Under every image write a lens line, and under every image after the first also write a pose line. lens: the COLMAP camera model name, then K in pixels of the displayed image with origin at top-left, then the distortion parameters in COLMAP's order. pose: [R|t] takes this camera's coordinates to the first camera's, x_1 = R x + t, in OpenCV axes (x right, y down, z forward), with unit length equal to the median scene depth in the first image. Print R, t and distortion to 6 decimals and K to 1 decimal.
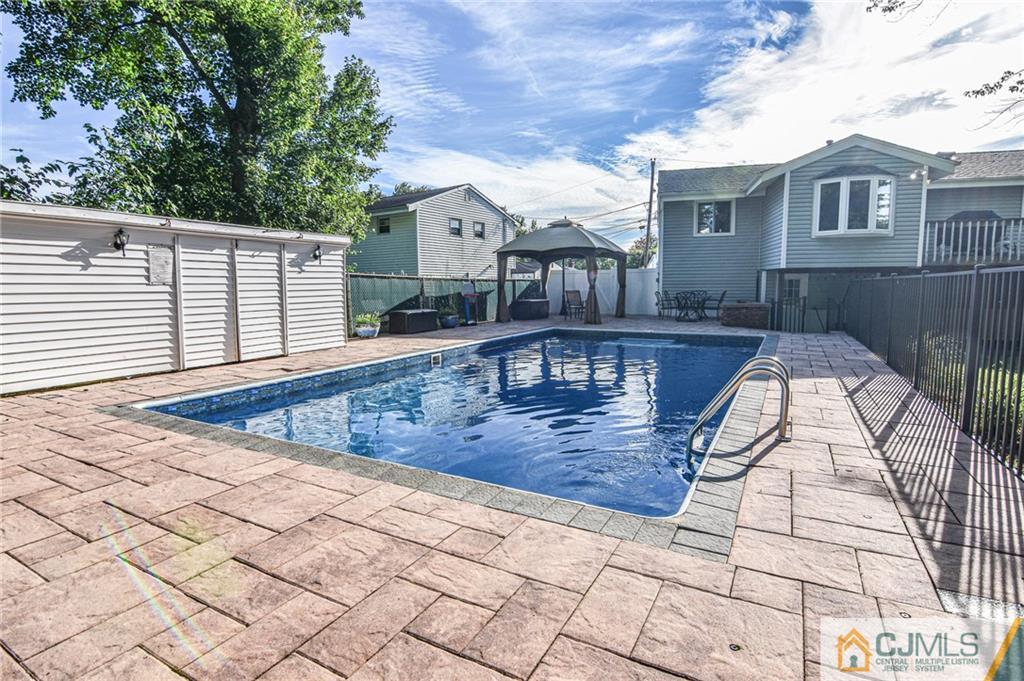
lens RADIAL K [[502.8, 0, 513.8], [0, 502.8, 336.0], [0, 0, 1]] dist [-0.005557, -0.008701]
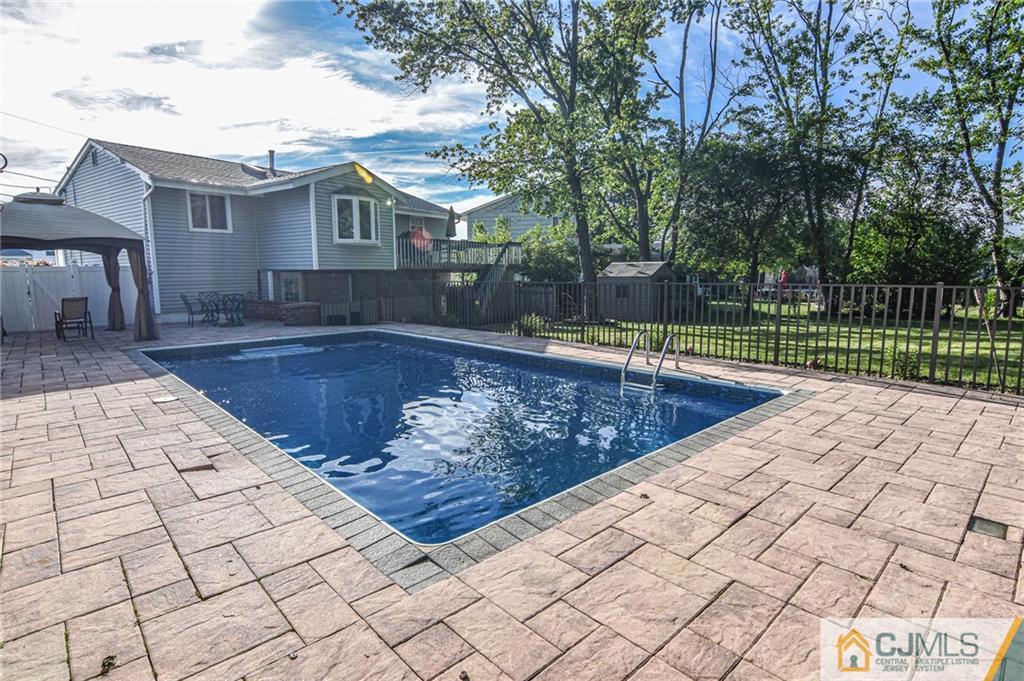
lens RADIAL K [[502.8, 0, 513.0], [0, 502.8, 342.9], [0, 0, 1]] dist [-0.005557, -0.008701]
pose [[0.330581, -0.124891, 0.935478, -0.400108], [0.099909, 0.990267, 0.096900, -0.041278], [-0.938474, 0.061429, 0.339841, 0.235255]]
